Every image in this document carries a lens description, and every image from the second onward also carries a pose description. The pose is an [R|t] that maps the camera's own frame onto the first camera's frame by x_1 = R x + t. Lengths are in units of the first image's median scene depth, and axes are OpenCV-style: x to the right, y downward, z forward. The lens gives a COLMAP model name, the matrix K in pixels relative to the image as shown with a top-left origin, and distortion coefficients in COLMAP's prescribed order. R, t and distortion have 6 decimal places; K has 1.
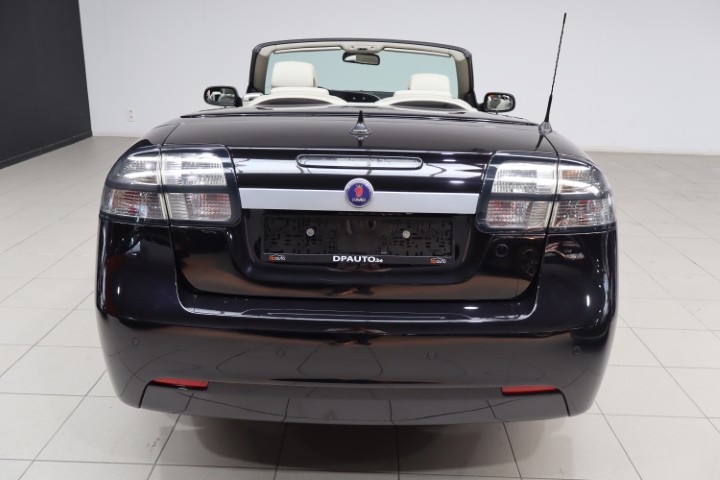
lens RADIAL K [[622.6, 0, 359.7], [0, 622.6, 237.0], [0, 0, 1]] dist [0.014903, -0.010934]
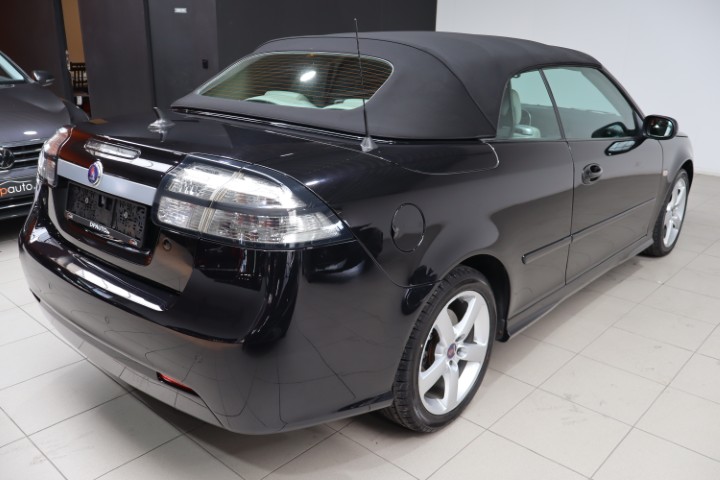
lens RADIAL K [[622.6, 0, 366.6], [0, 622.6, 237.6], [0, 0, 1]] dist [0.014903, -0.010934]
pose [[0.775225, 0.194644, -0.600949, 1.133178], [-0.202687, 0.977687, 0.055201, -0.118391], [0.598285, 0.079011, 0.797379, 0.356218]]
